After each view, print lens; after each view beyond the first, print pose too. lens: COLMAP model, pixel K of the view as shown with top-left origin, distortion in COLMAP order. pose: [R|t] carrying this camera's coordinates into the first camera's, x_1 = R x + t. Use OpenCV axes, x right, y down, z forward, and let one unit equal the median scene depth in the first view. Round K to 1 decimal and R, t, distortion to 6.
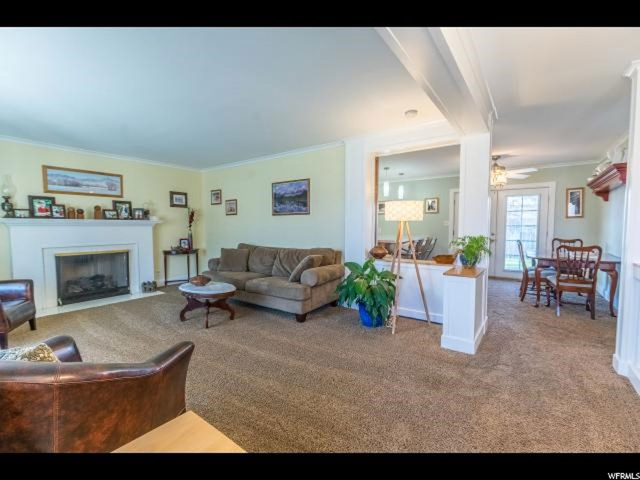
lens RADIAL K [[291.0, 0, 320.8], [0, 291.0, 242.5], [0, 0, 1]] dist [0.000180, 0.000042]
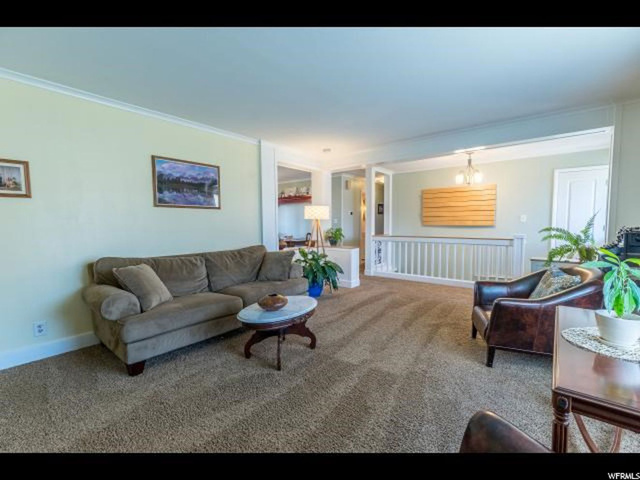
lens RADIAL K [[291.0, 0, 319.8], [0, 291.0, 240.4], [0, 0, 1]] dist [0.000180, 0.000042]
pose [[0.054604, -0.055731, 0.996952, -0.900768], [0.063642, 0.996605, 0.052226, -0.033999], [-0.996478, 0.060596, 0.057966, 0.699202]]
